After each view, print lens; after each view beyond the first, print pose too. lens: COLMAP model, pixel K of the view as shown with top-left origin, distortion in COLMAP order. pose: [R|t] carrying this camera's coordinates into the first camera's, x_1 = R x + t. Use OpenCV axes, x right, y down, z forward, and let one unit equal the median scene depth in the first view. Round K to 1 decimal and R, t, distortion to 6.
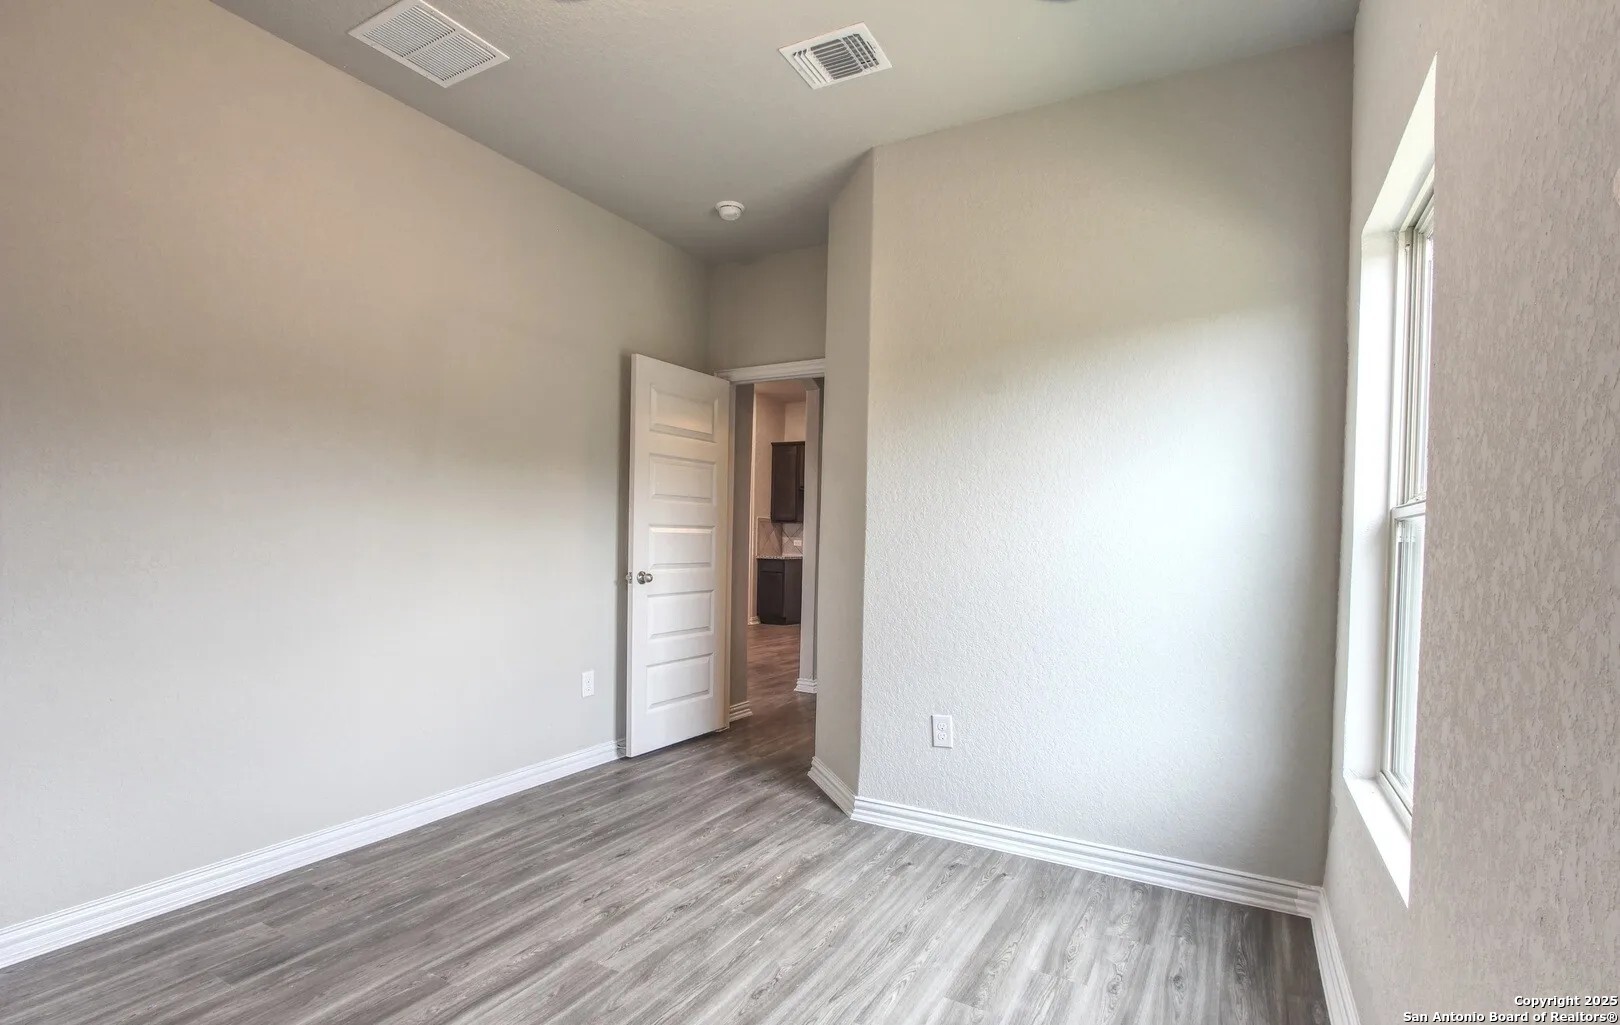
lens RADIAL K [[764.8, 0, 804.6], [0, 764.8, 538.8], [0, 0, 1]] dist [-0.014600, 0.001304]
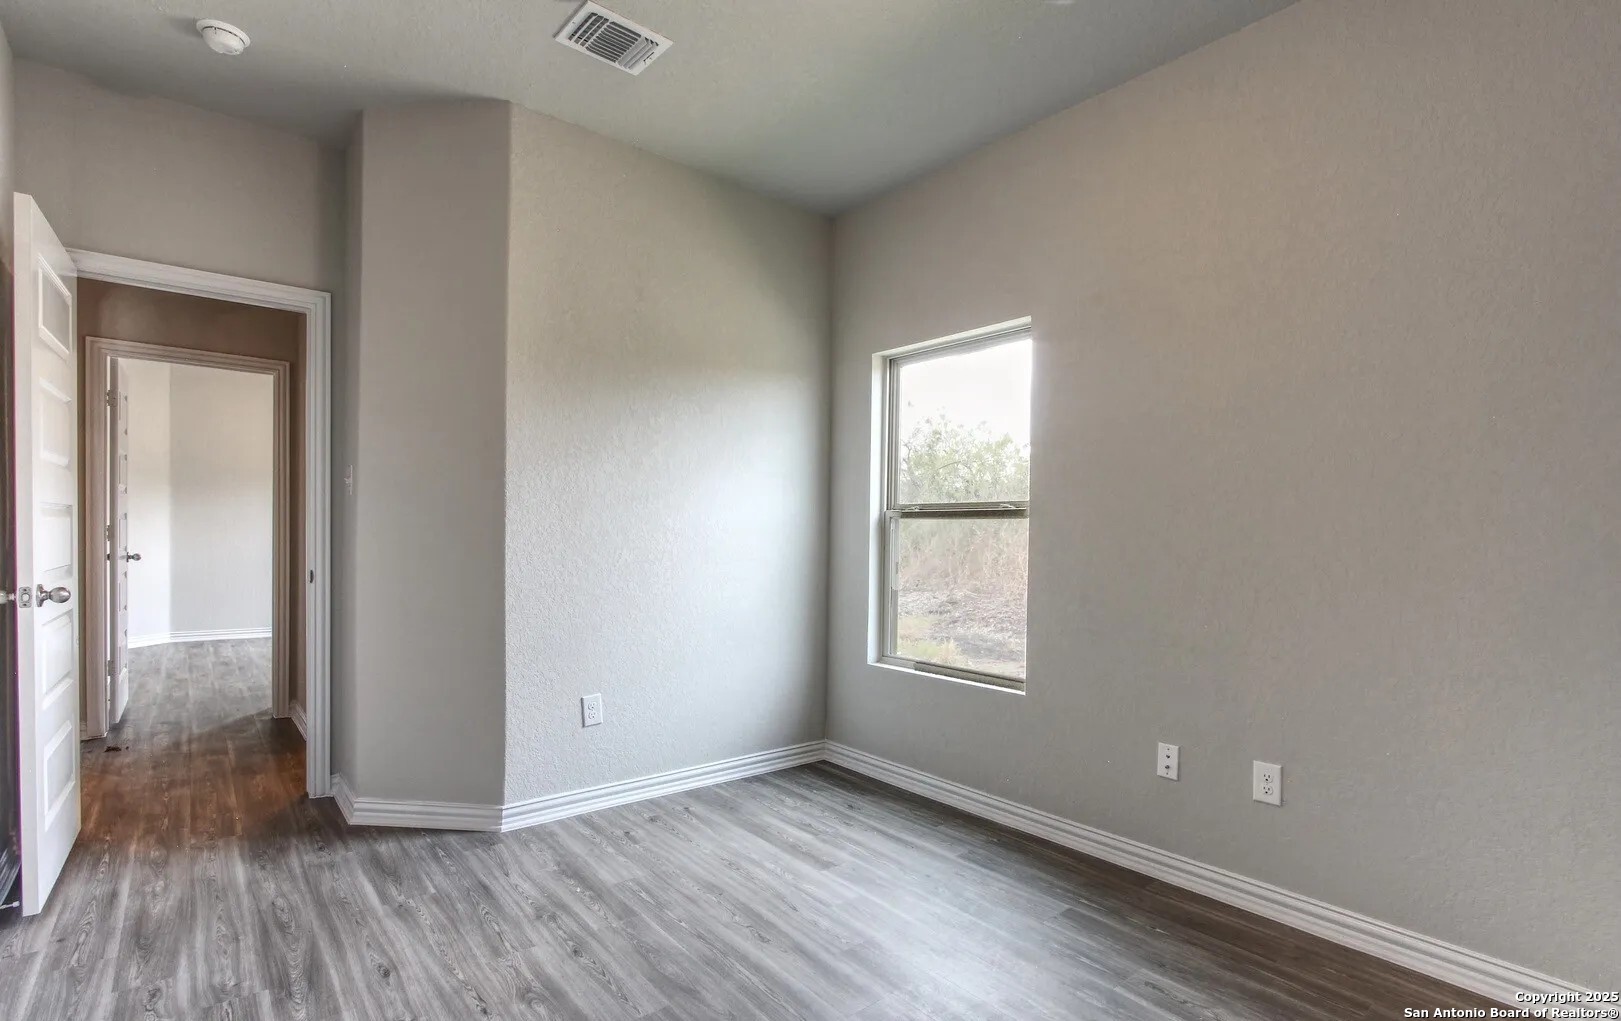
lens RADIAL K [[765.3, 0, 811.1], [0, 765.3, 524.2], [0, 0, 1]] dist [-0.014600, 0.001304]
pose [[0.354903, 0.002460, 0.934900, -0.777309], [-0.006941, 0.999976, 0.000003, -0.003515], [-0.934877, -0.006490, 0.354912, 0.395764]]
